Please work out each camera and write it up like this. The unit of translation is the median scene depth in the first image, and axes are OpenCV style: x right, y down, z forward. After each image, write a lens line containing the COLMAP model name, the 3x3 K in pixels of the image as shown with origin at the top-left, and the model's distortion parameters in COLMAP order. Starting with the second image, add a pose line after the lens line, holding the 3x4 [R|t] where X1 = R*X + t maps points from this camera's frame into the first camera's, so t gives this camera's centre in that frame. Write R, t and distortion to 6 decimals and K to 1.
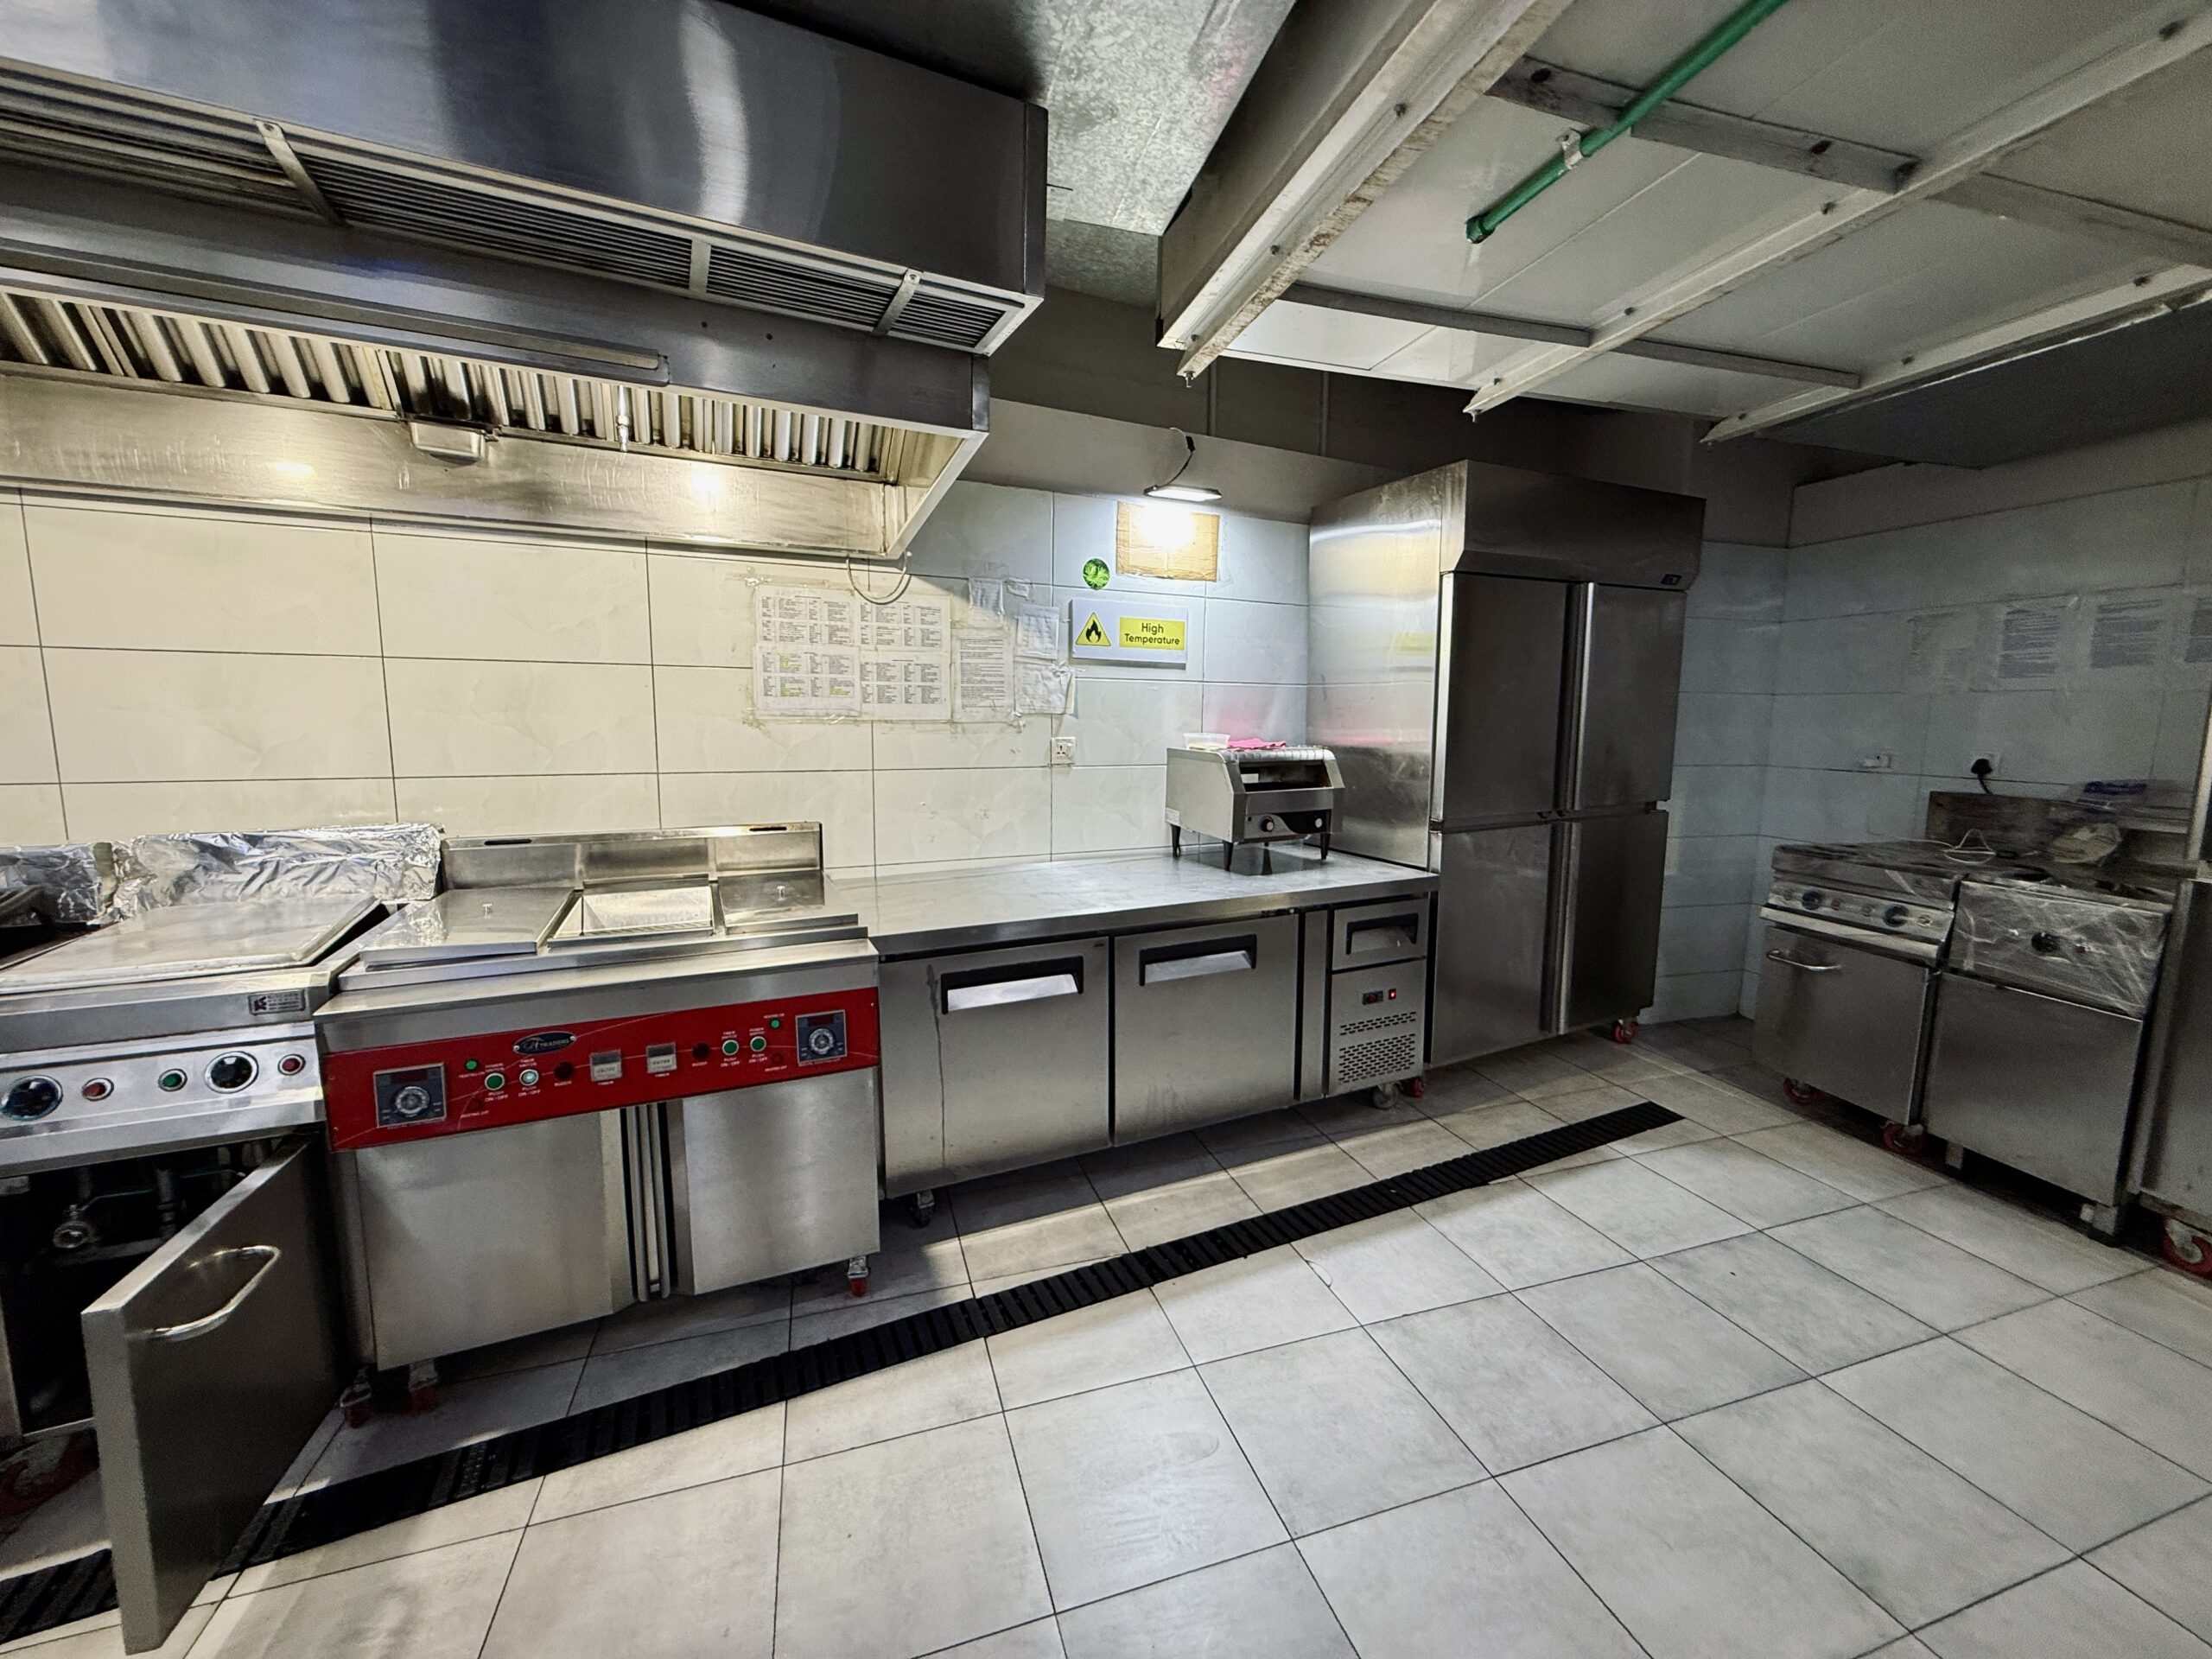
lens RADIAL K [[880.7, 0, 1104.0], [0, 880.7, 824.8], [0, 0, 1]] dist [0.000945, -0.000684]
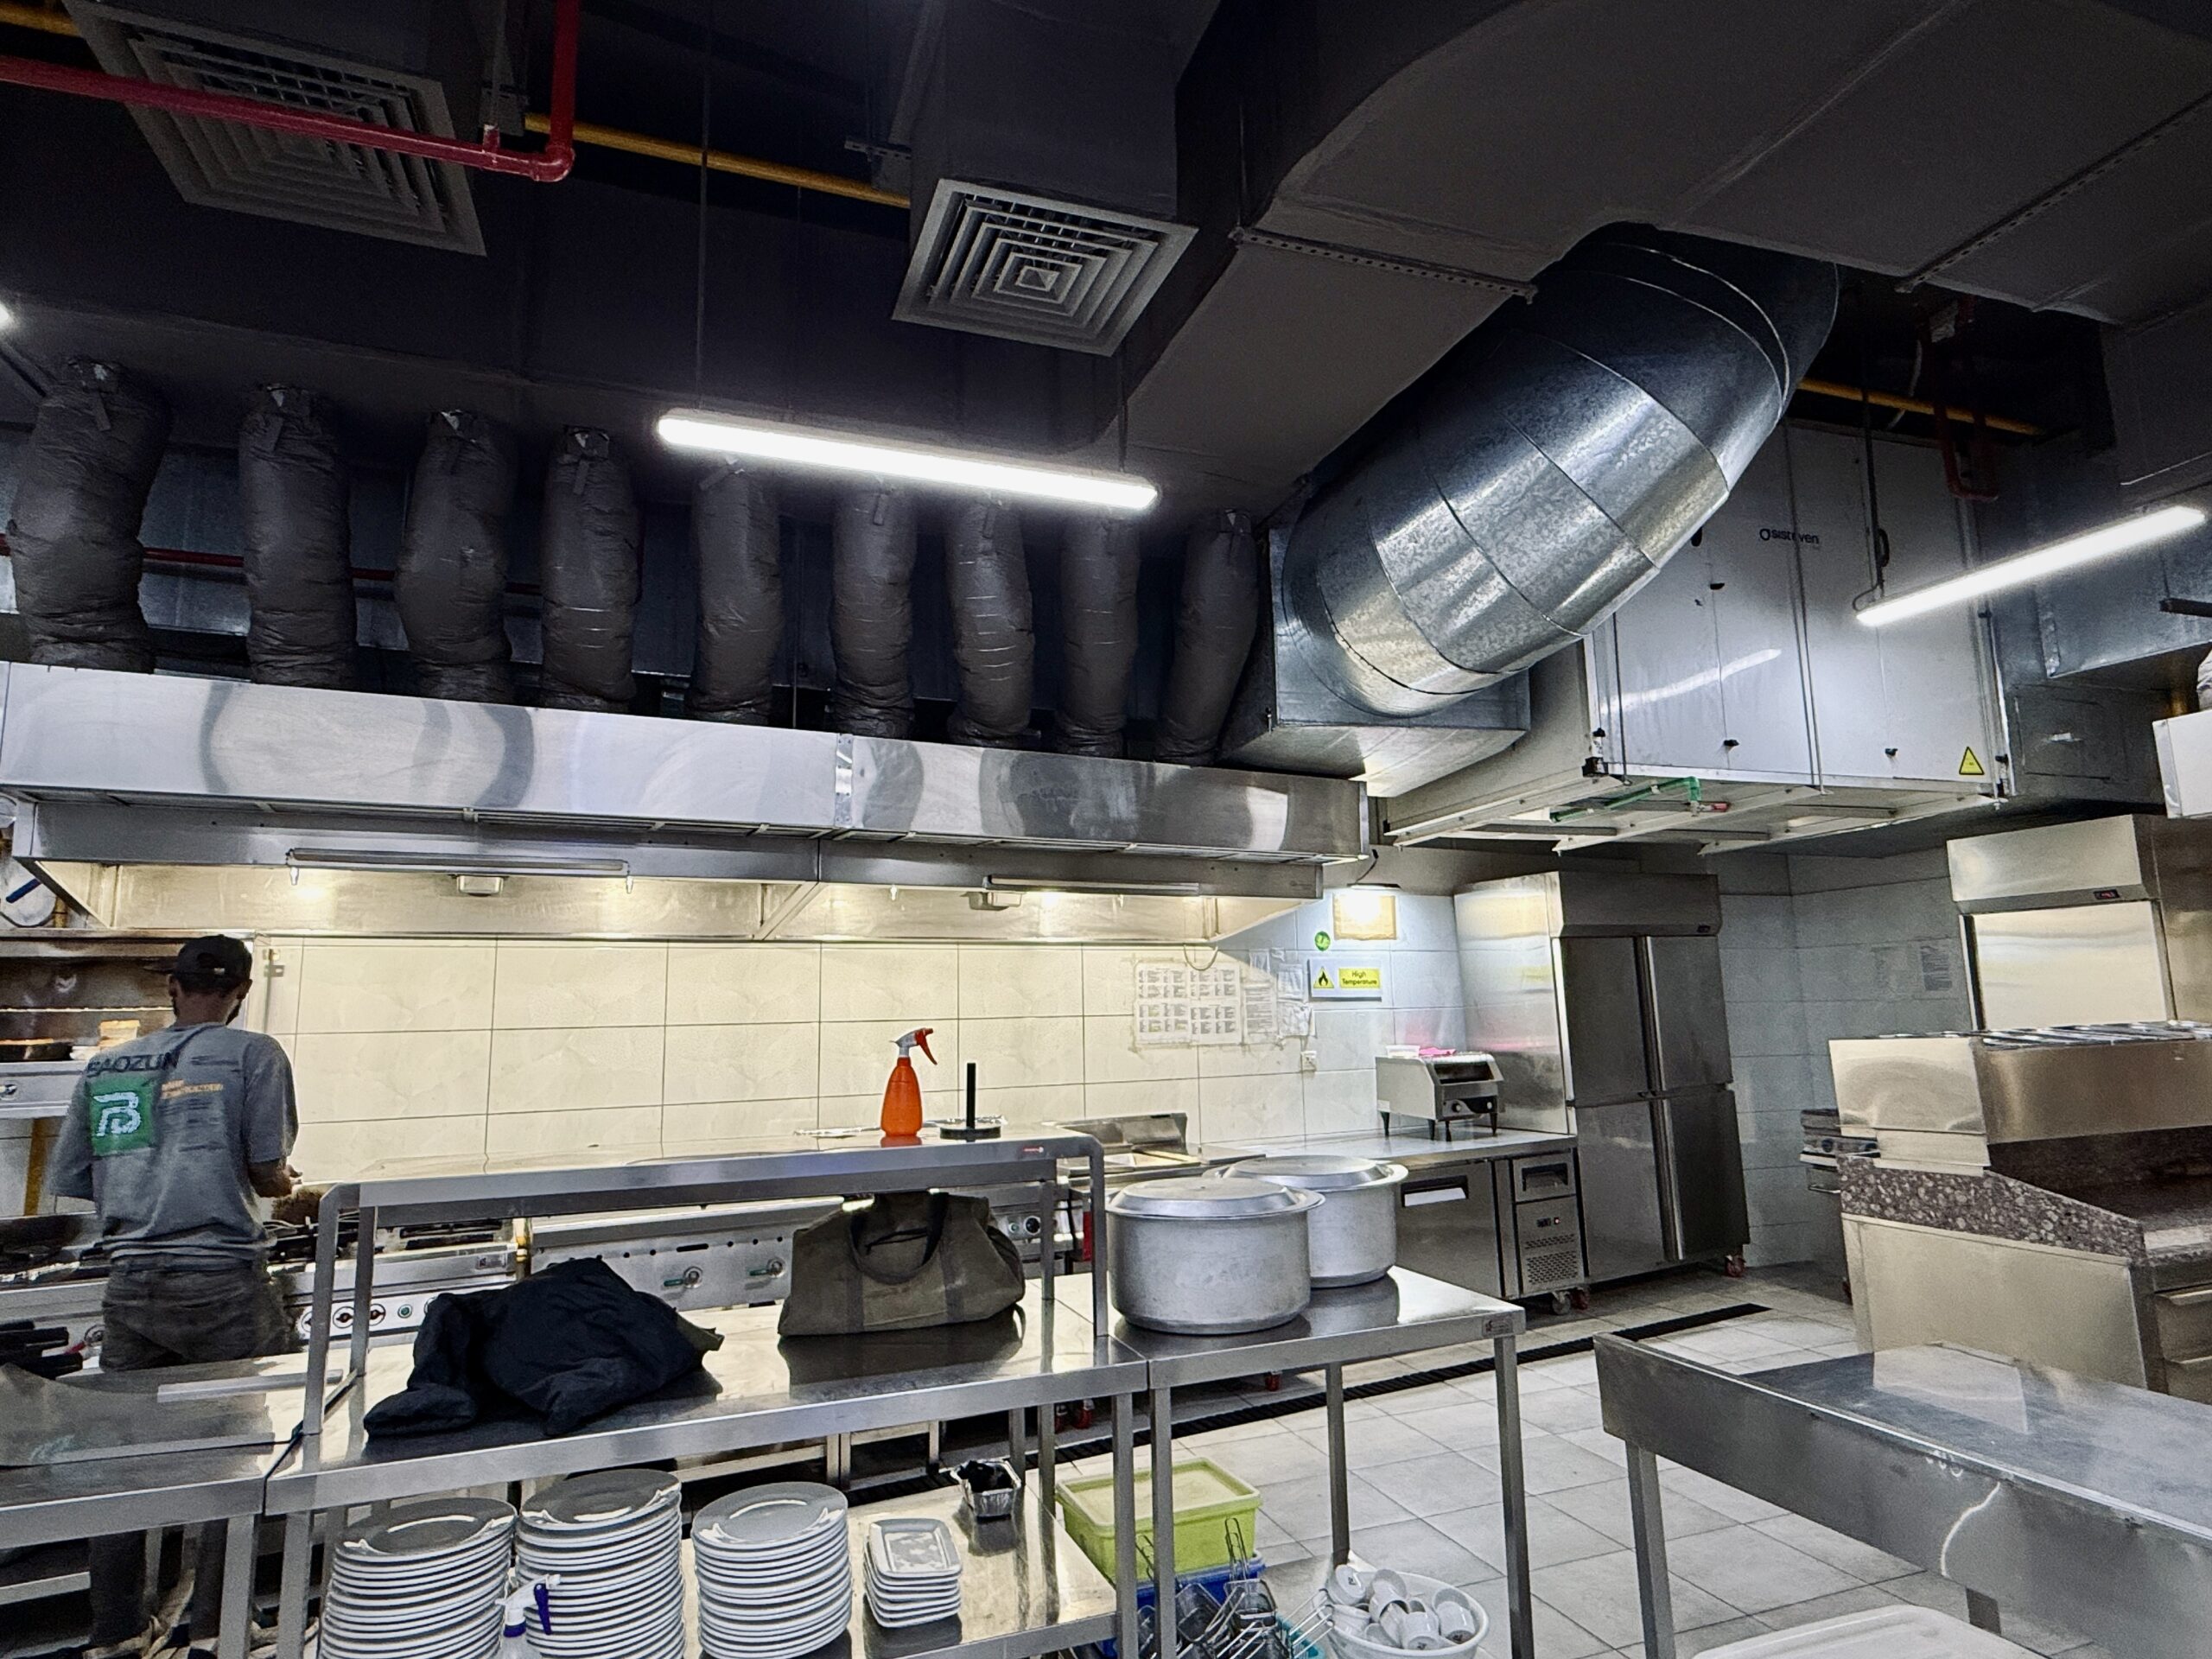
lens RADIAL K [[1230.1, 0, 1110.8], [0, 1230.1, 824.5], [0, 0, 1]] dist [0.000324, -0.000251]
pose [[0.999039, -0.028976, 0.032885, -0.434795], [0.036863, 0.961367, -0.272791, 0.083069], [-0.023710, 0.273741, 0.961511, -1.065358]]
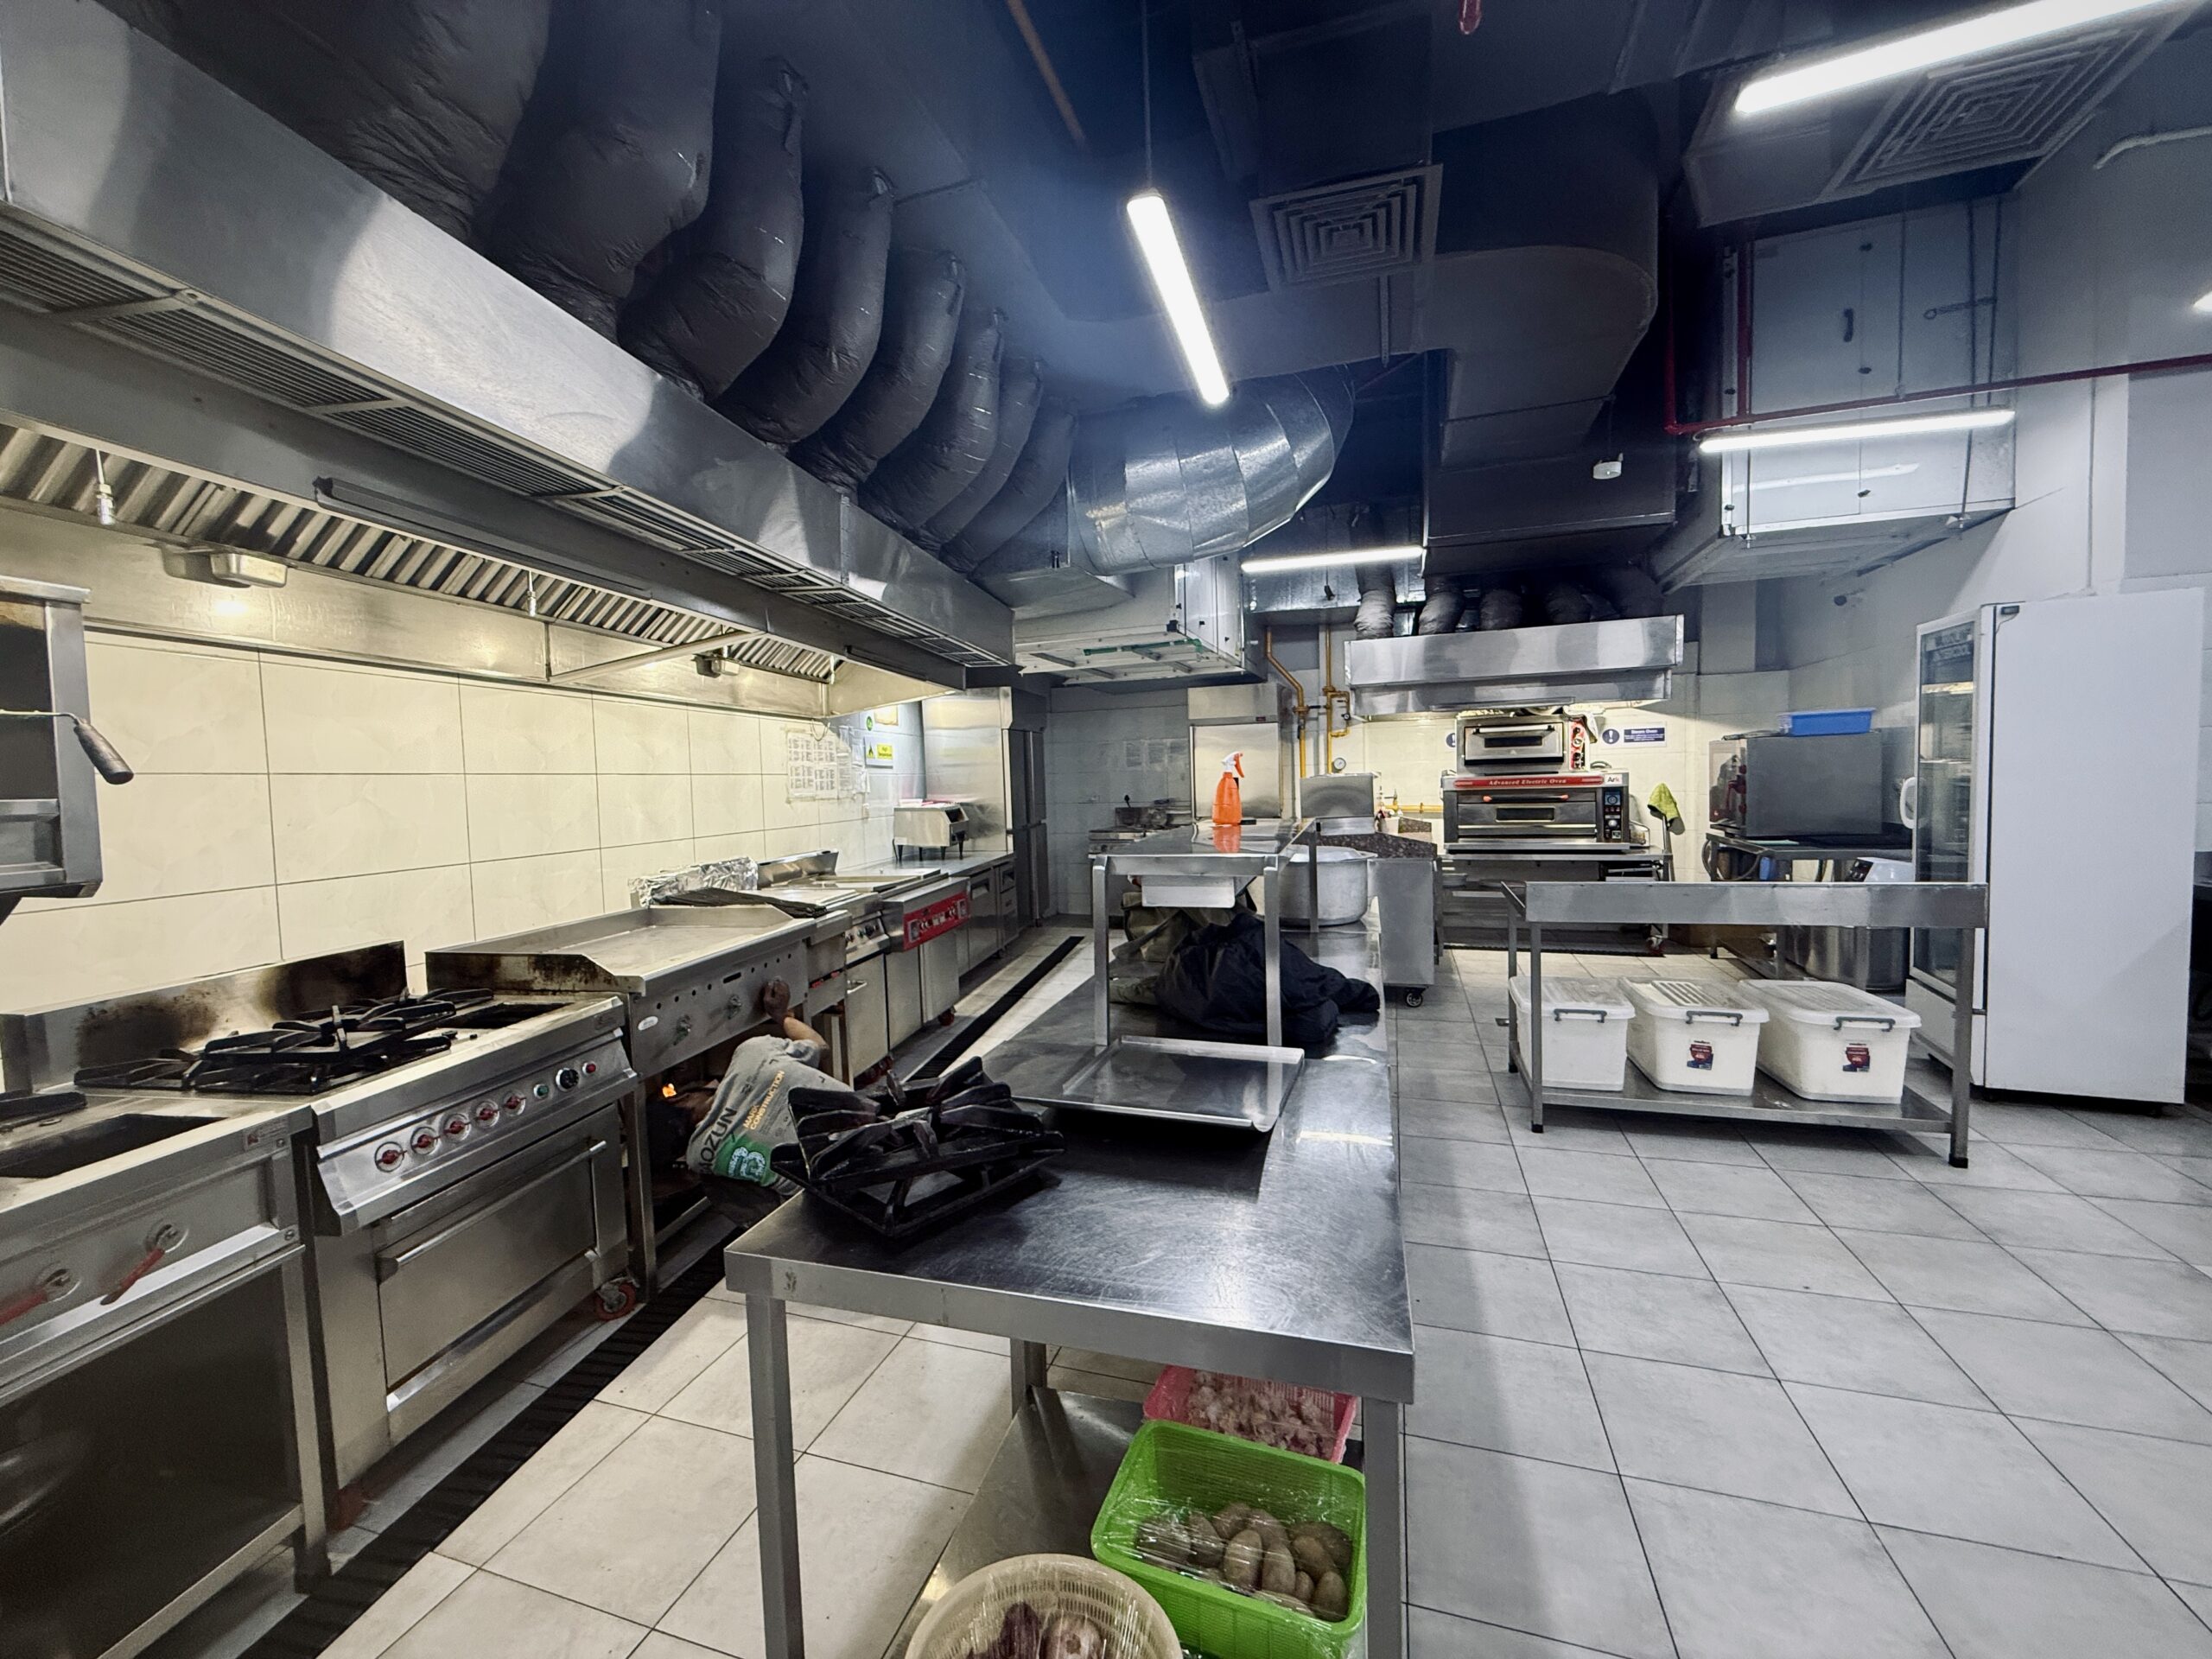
lens RADIAL K [[880.7, 0, 1102.7], [0, 880.7, 822.9], [0, 0, 1]] dist [0.000945, -0.000684]
pose [[0.586157, -0.068995, 0.807254, -1.356280], [0.137014, 0.990458, -0.014834, 0.045923], [-0.798528, 0.119300, 0.590017, -0.600093]]
